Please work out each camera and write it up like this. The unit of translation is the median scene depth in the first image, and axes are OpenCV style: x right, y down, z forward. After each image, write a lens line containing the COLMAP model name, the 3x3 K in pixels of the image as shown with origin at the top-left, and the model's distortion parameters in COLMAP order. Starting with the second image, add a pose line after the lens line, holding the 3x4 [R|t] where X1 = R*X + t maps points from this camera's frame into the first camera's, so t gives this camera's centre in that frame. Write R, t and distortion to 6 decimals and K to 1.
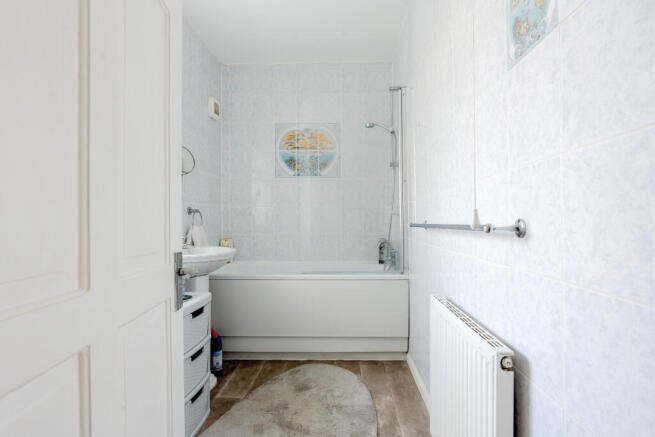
lens RADIAL K [[310.3, 0, 328.9], [0, 310.3, 220.7], [0, 0, 1]] dist [-0.004614, 0.000858]
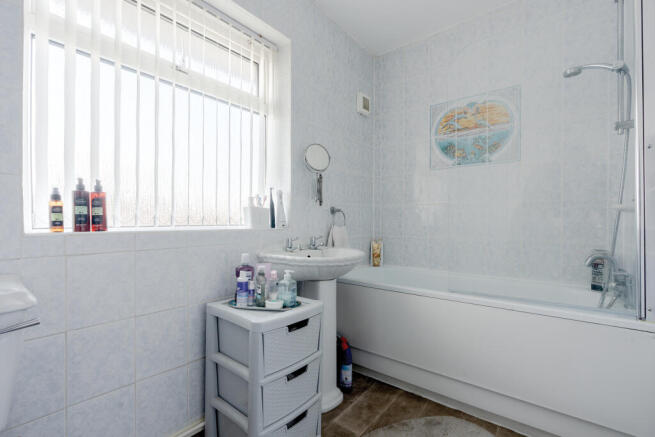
lens RADIAL K [[292.6, 0, 325.5], [0, 292.6, 221.5], [0, 0, 1]] dist [-0.002461, 0.000945]
pose [[0.816044, 0.004766, -0.577970, 0.064896], [-0.004990, 0.999987, 0.001200, 0.002087], [0.577968, 0.001905, 0.816057, 0.213429]]
